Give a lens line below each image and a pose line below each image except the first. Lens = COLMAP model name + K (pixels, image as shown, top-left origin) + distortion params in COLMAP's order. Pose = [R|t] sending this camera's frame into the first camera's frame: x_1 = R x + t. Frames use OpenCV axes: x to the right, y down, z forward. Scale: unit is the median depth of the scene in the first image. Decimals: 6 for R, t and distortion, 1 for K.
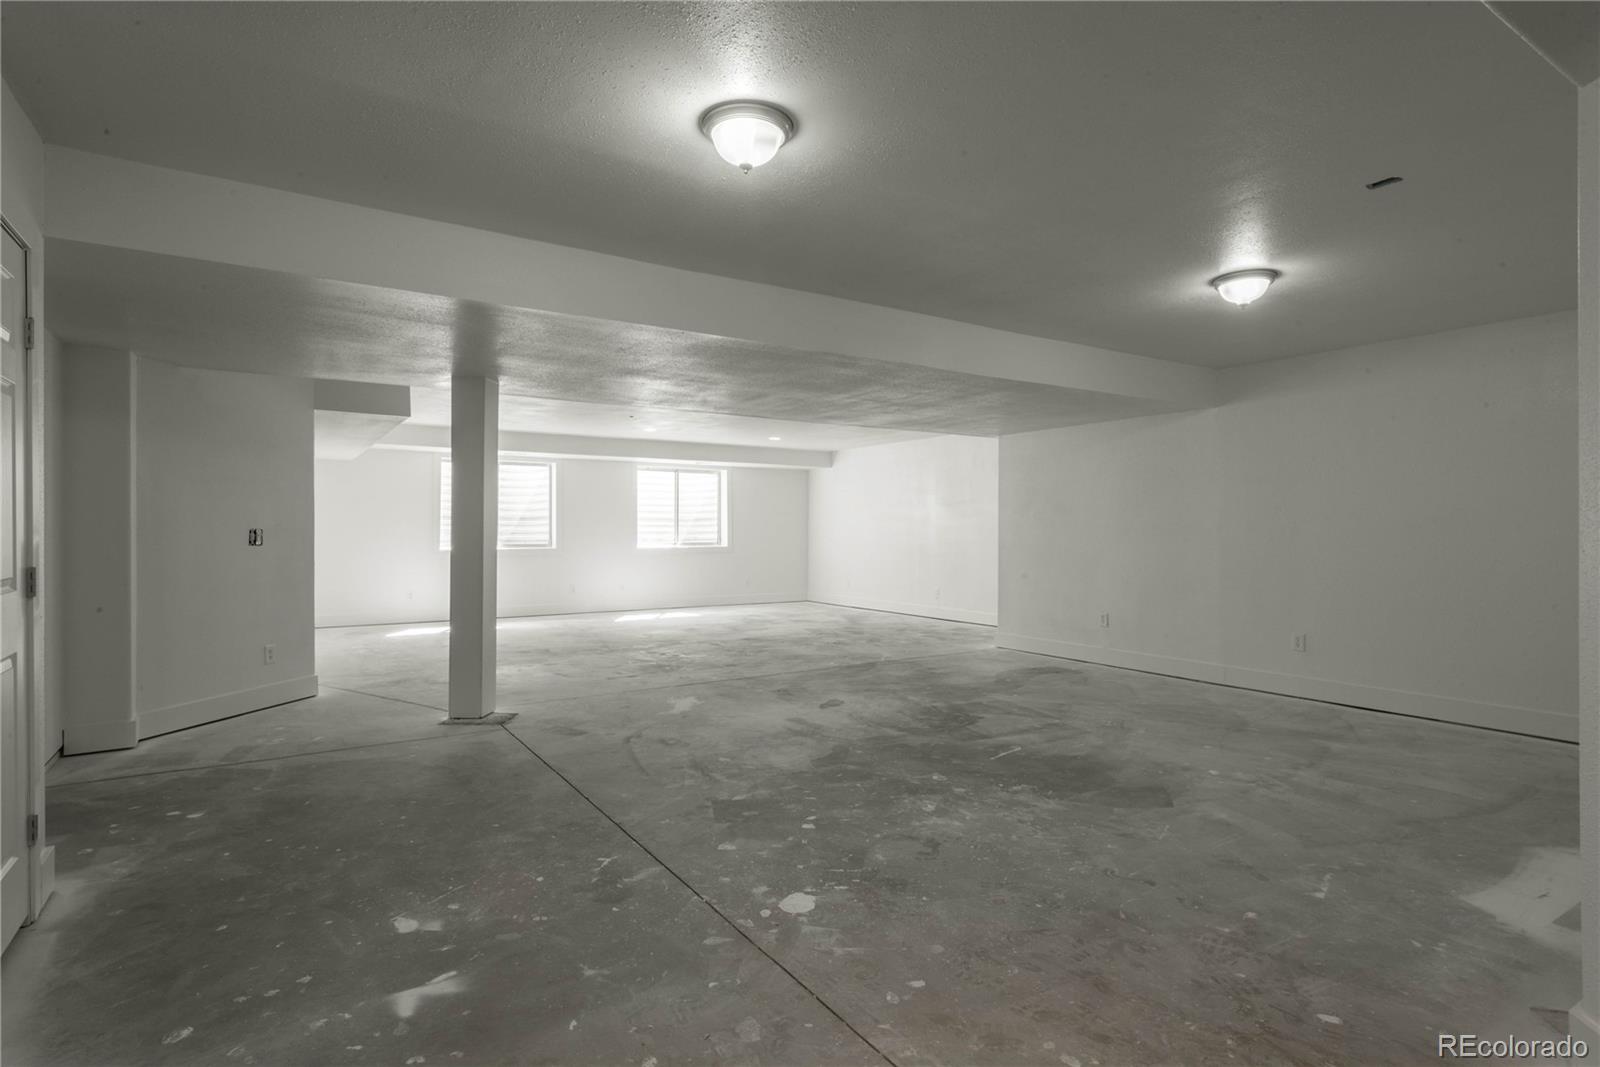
lens RADIAL K [[830.2, 0, 788.2], [0, 830.2, 534.2], [0, 0, 1]] dist [-0.001759, -0.002463]
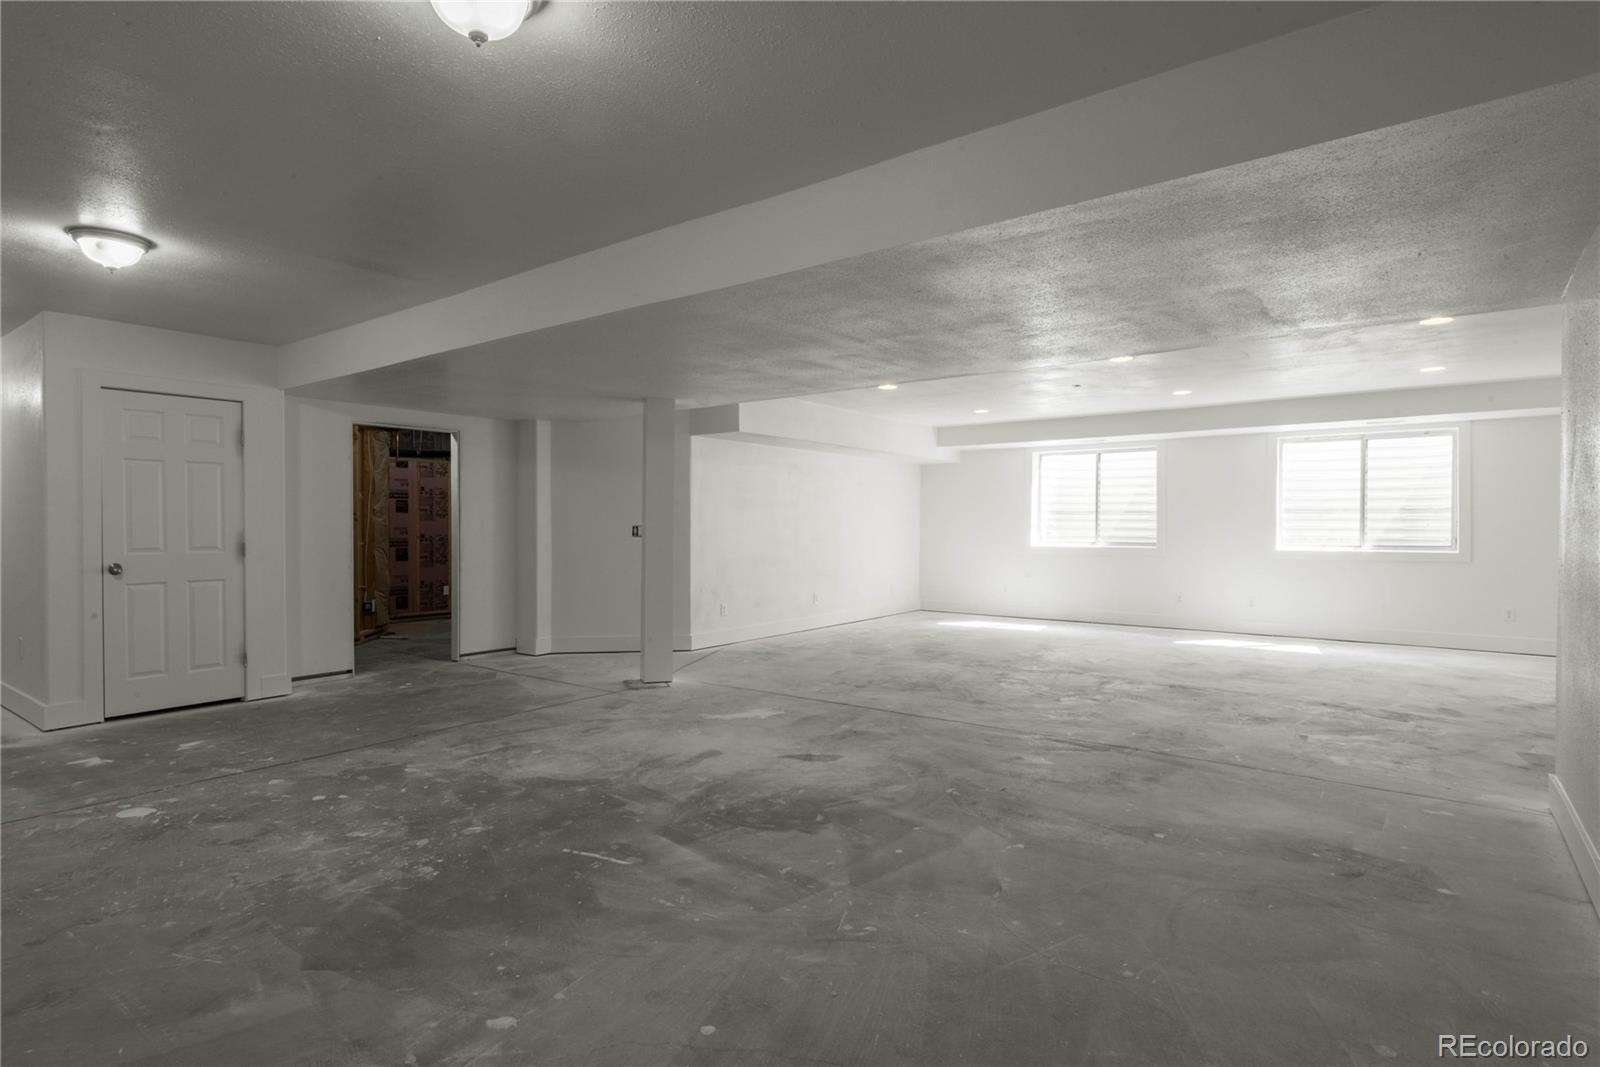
lens RADIAL K [[830.2, 0, 788.2], [0, 830.2, 534.2], [0, 0, 1]] dist [-0.001759, -0.002463]
pose [[0.341001, 0.013086, -0.939972, 1.043523], [-0.006734, 0.999911, 0.011478, -0.008115], [0.940039, 0.002416, 0.341059, 1.007706]]
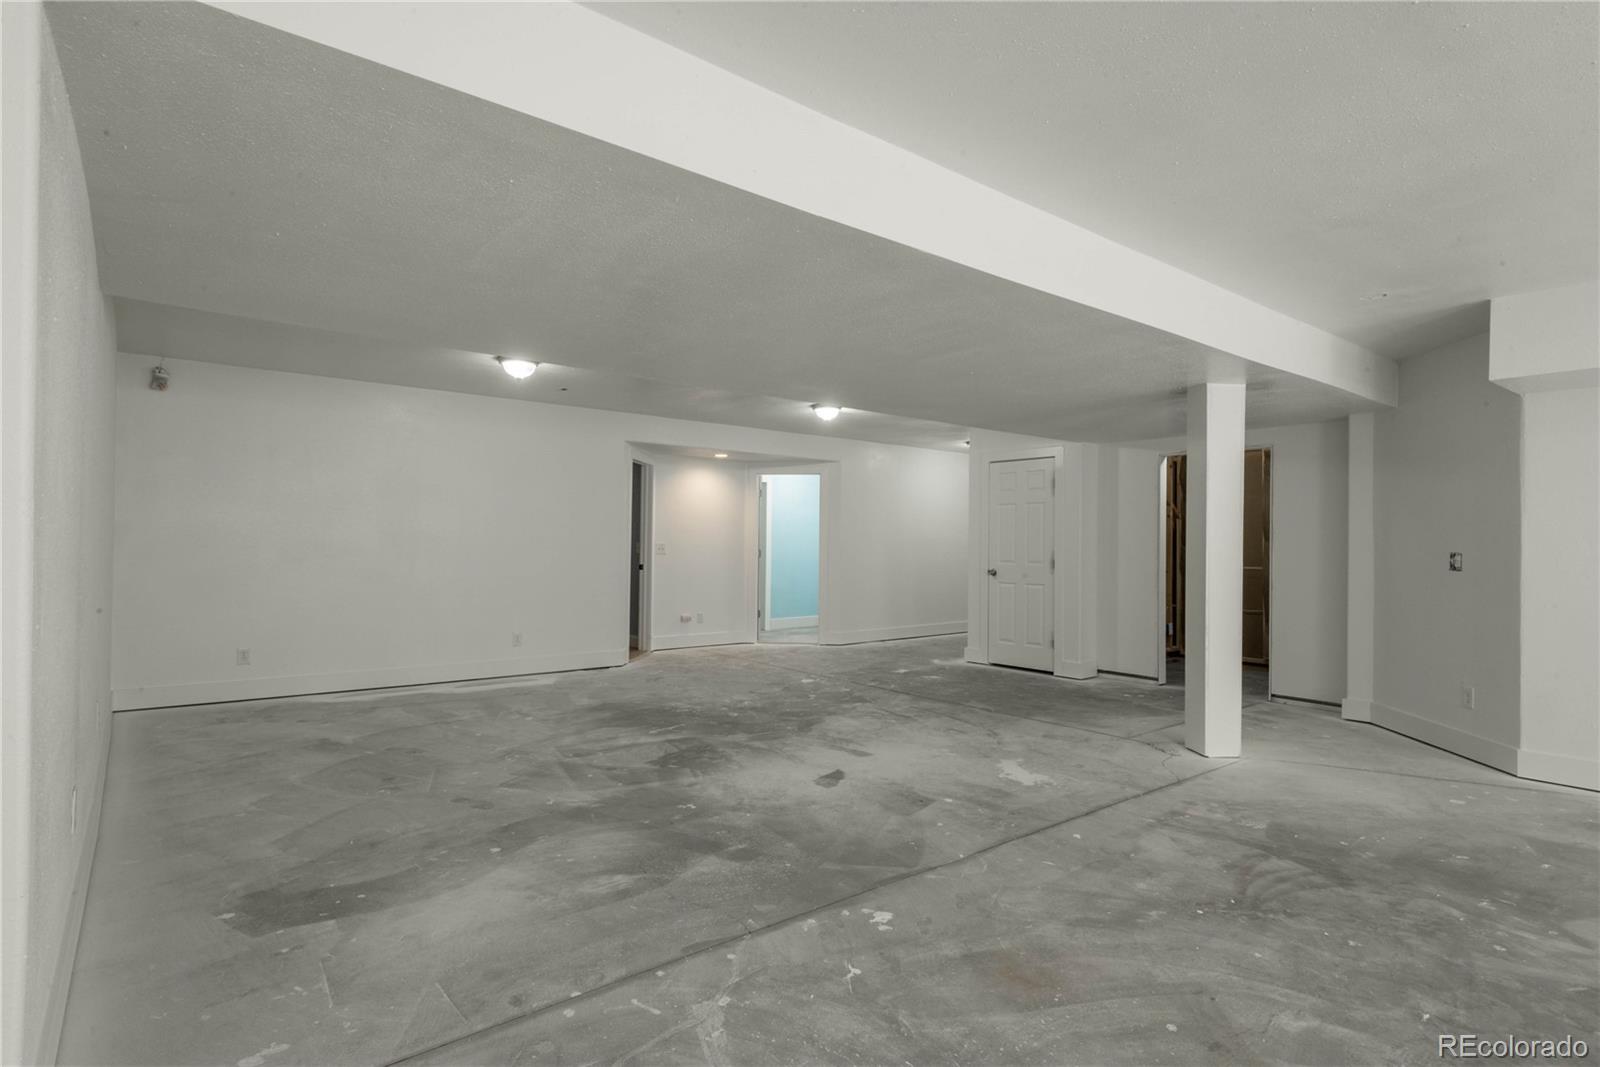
lens RADIAL K [[830.2, 0, 788.2], [0, 830.2, 534.2], [0, 0, 1]] dist [-0.001759, -0.002463]
pose [[-0.995315, -0.015934, -0.095359, 0.227556], [-0.016136, 0.999869, 0.001347, -0.020729], [0.095325, 0.002880, -0.995442, 2.424297]]
